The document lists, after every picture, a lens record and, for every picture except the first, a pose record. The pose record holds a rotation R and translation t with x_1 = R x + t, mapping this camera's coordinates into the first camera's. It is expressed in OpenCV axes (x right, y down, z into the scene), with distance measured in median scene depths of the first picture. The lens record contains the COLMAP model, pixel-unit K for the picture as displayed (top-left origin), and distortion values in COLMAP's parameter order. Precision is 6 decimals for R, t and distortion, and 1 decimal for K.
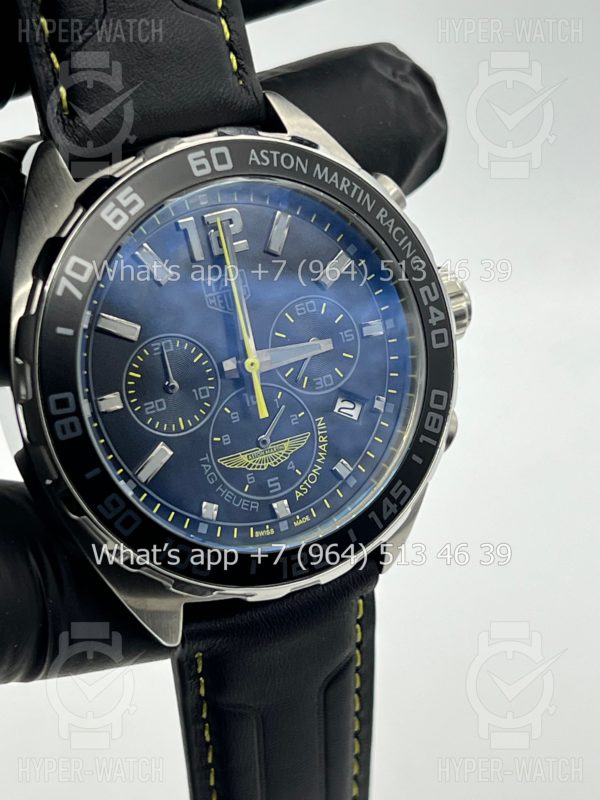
lens RADIAL K [[1878.2, 0, 300.0], [0, 1878.2, 400.0], [0, 0, 1]] dist [0.271502, -0.747959]
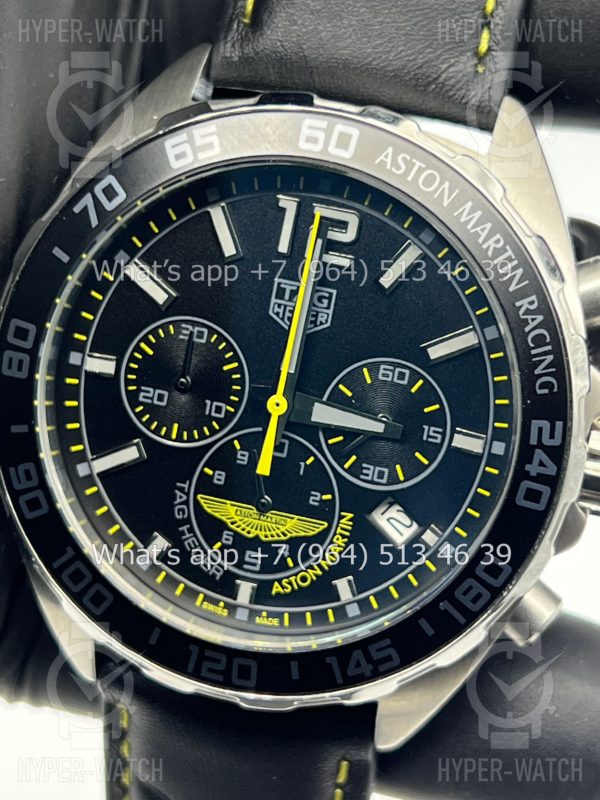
lens RADIAL K [[1878.2, 0, 300.0], [0, 1878.2, 400.0], [0, 0, 1]] dist [0.271502, -0.747959]
pose [[0.741098, 0.438523, -0.508400, 0.364481], [-0.433067, 0.890868, 0.137138, -0.127753], [0.513056, 0.118538, 0.850131, 0.350123]]
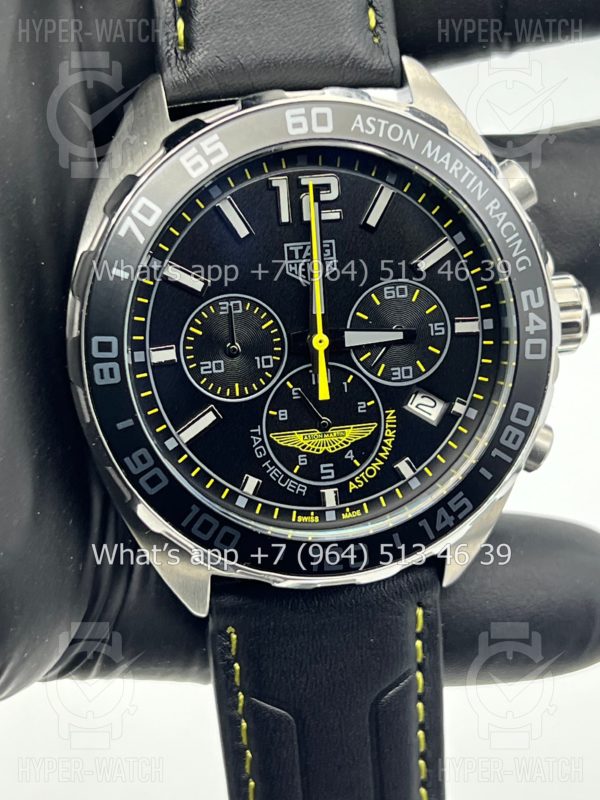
lens RADIAL K [[1878.2, 0, 300.0], [0, 1878.2, 400.0], [0, 0, 1]] dist [0.271502, -0.747959]
pose [[0.960208, 0.181042, -0.212662, 0.167887], [-0.175271, 0.983452, 0.045848, -0.031006], [0.217443, -0.006750, 0.976050, 0.077464]]
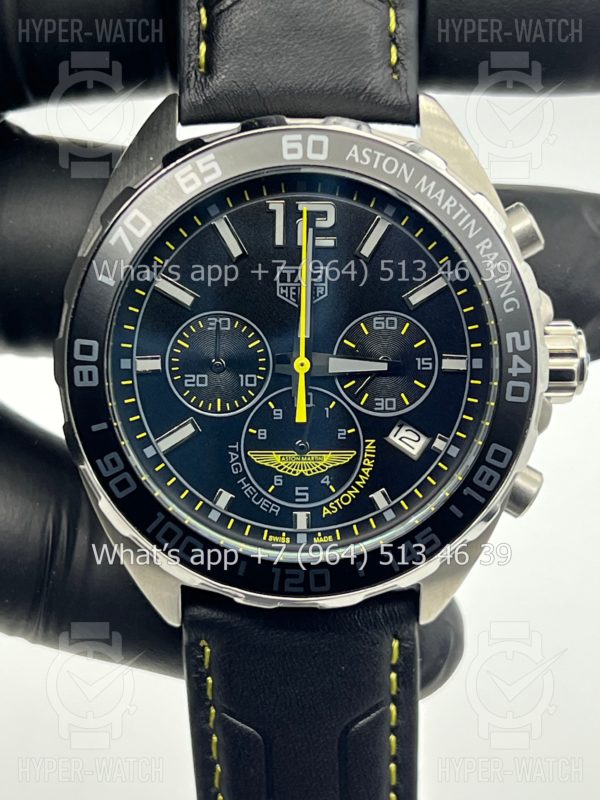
lens RADIAL K [[1878.2, 0, 300.0], [0, 1878.2, 400.0], [0, 0, 1]] dist [0.271502, -0.747959]
pose [[0.893525, 0.257038, -0.368163, 0.325475], [-0.258289, 0.964932, 0.046818, -0.045426], [0.367287, 0.053260, 0.928582, 0.112645]]
